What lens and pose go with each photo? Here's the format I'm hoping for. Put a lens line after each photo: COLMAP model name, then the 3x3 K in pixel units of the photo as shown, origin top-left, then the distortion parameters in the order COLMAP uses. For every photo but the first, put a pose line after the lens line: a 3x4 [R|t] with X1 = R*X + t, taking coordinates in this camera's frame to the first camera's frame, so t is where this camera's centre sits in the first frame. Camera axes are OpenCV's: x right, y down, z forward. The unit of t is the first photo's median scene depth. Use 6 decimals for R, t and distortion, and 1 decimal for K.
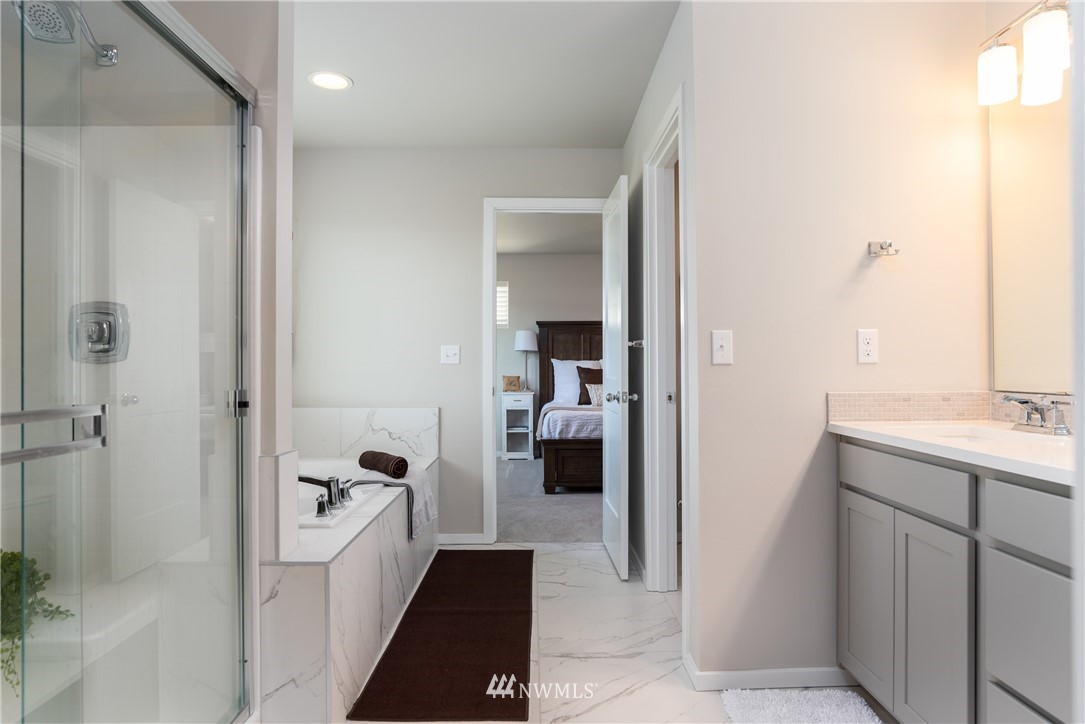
lens RADIAL K [[684.1, 0, 542.5], [0, 684.1, 362.0], [0, 0, 1]] dist [0.001079, 0.000296]
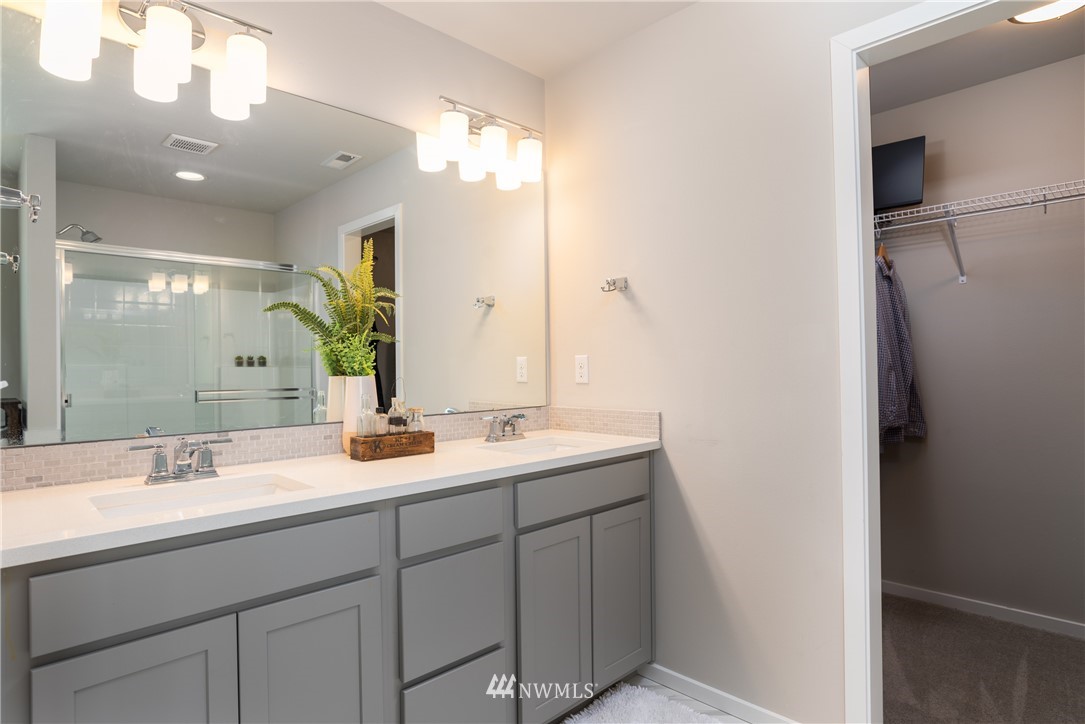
lens RADIAL K [[578.4, 0, 542.5], [0, 578.4, 362.0], [0, 0, 1]] dist [-0.034992, 0.000265]
pose [[-0.680470, 0.019661, 0.732512, -0.112594], [0.009961, 0.999796, -0.017581, -0.017101], [-0.732708, -0.004666, -0.680527, 1.609523]]
